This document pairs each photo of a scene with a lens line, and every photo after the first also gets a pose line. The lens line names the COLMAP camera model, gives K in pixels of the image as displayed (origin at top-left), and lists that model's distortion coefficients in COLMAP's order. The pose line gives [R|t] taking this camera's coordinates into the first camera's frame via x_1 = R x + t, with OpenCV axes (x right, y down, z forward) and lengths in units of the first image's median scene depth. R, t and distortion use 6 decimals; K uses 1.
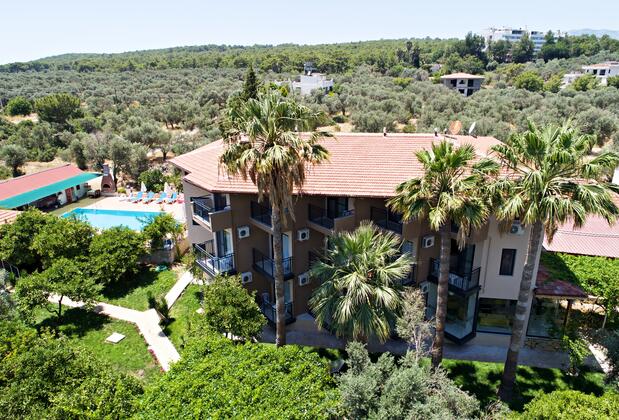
lens RADIAL K [[423.9, 0, 308.2], [0, 423.9, 209.1], [0, 0, 1]] dist [-0.007709, 0.002430]
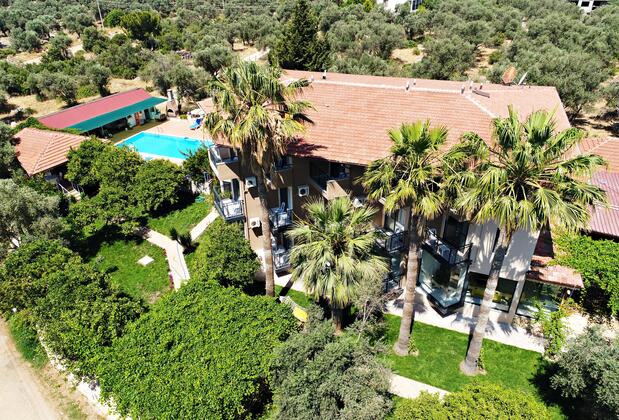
lens RADIAL K [[423.9, 0, 310.6], [0, 423.9, 212.2], [0, 0, 1]] dist [-0.007709, 0.002430]
pose [[0.976874, 0.099830, -0.189080, 0.148375], [-0.059974, 0.976745, 0.205845, -0.070660], [0.205232, -0.189744, 0.960144, -0.004681]]
